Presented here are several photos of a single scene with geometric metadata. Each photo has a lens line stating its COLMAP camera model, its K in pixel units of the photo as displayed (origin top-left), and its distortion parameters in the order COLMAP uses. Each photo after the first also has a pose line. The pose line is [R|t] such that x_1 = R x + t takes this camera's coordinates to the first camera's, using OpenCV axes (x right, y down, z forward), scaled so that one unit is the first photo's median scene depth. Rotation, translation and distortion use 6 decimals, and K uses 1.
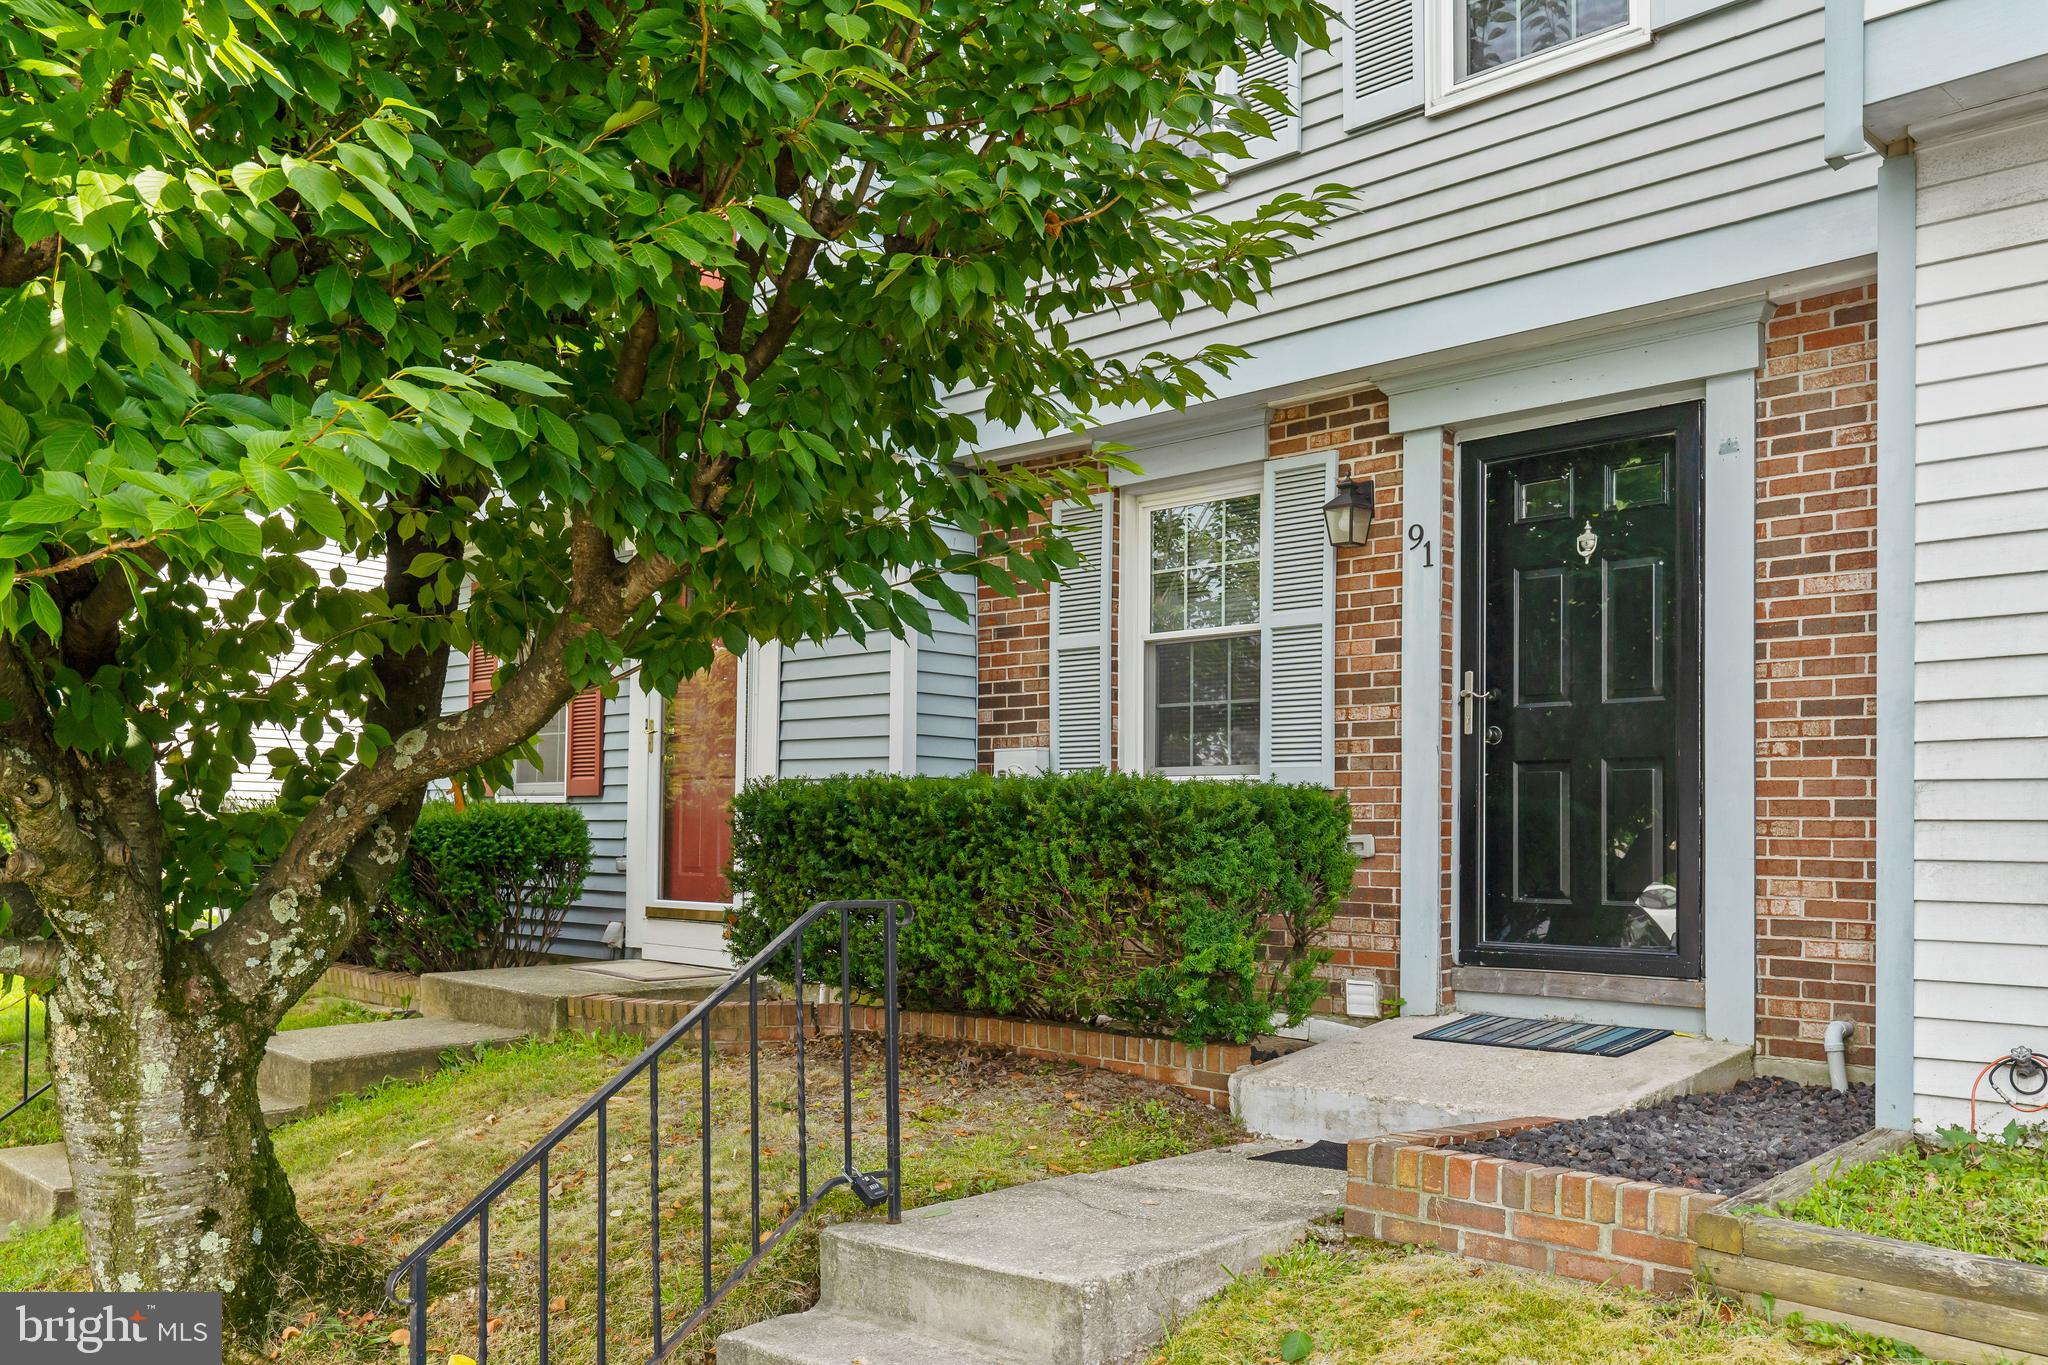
lens RADIAL K [[1627.4, 0, 1009.6], [0, 1627.4, 723.3], [0, 0, 1]] dist [0.003948, -0.001117]
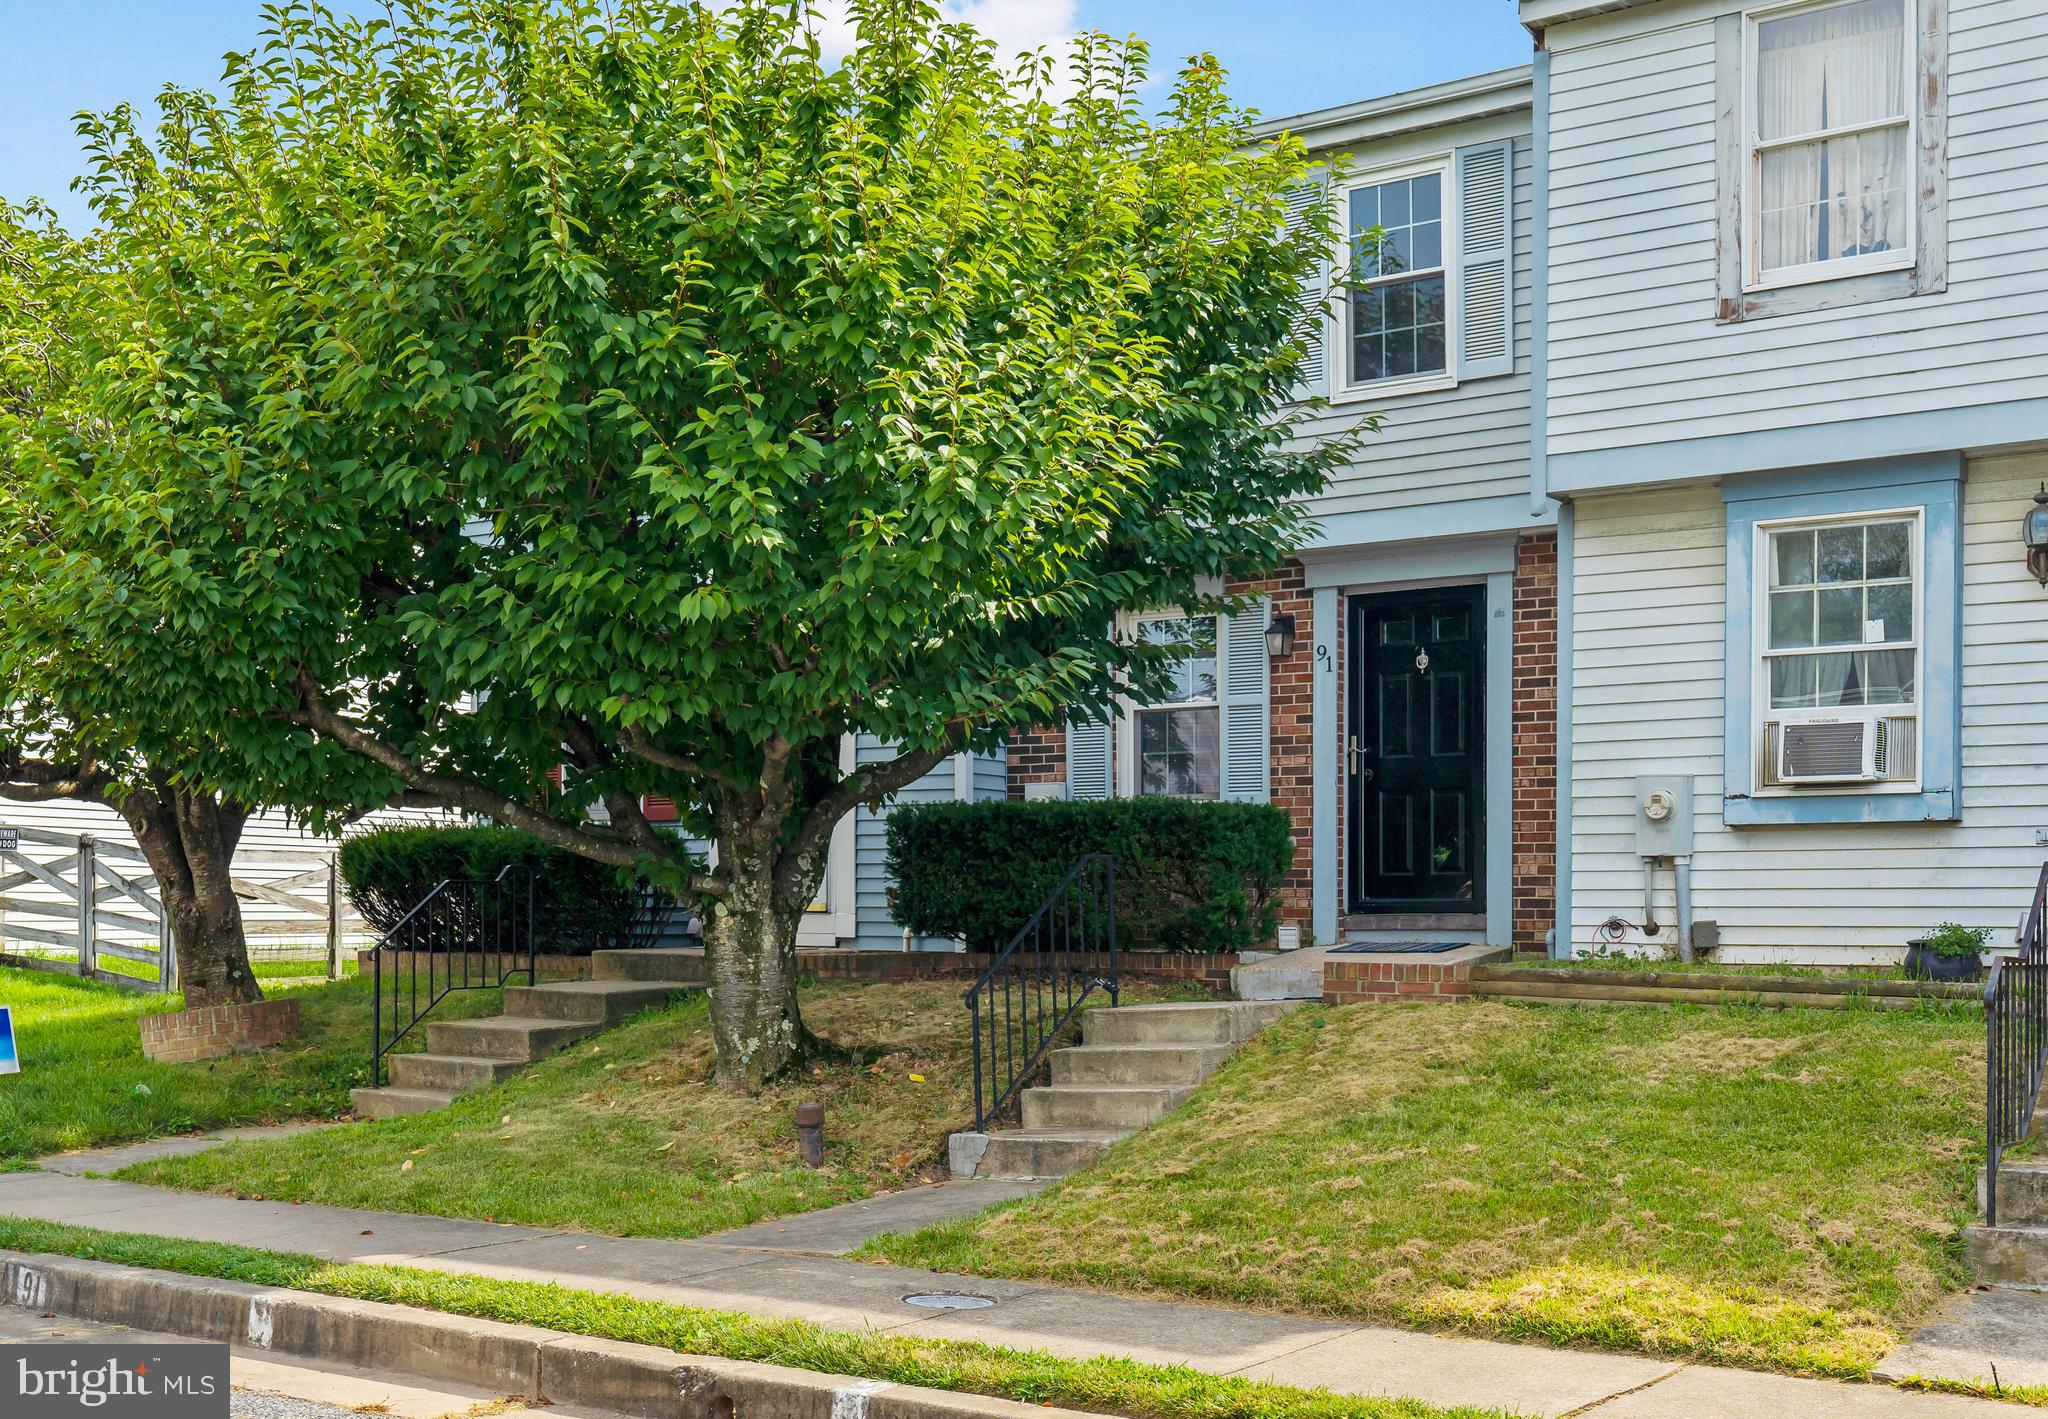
lens RADIAL K [[2188.0, 0, 1024.6], [0, 2188.0, 713.7], [0, 0, 1]] dist [-0.011701, 0.000000]
pose [[0.985083, 0.005158, 0.172004, -0.427238], [-0.002456, 0.999870, -0.015914, -0.018490], [-0.172064, 0.015254, 0.984968, -1.124306]]
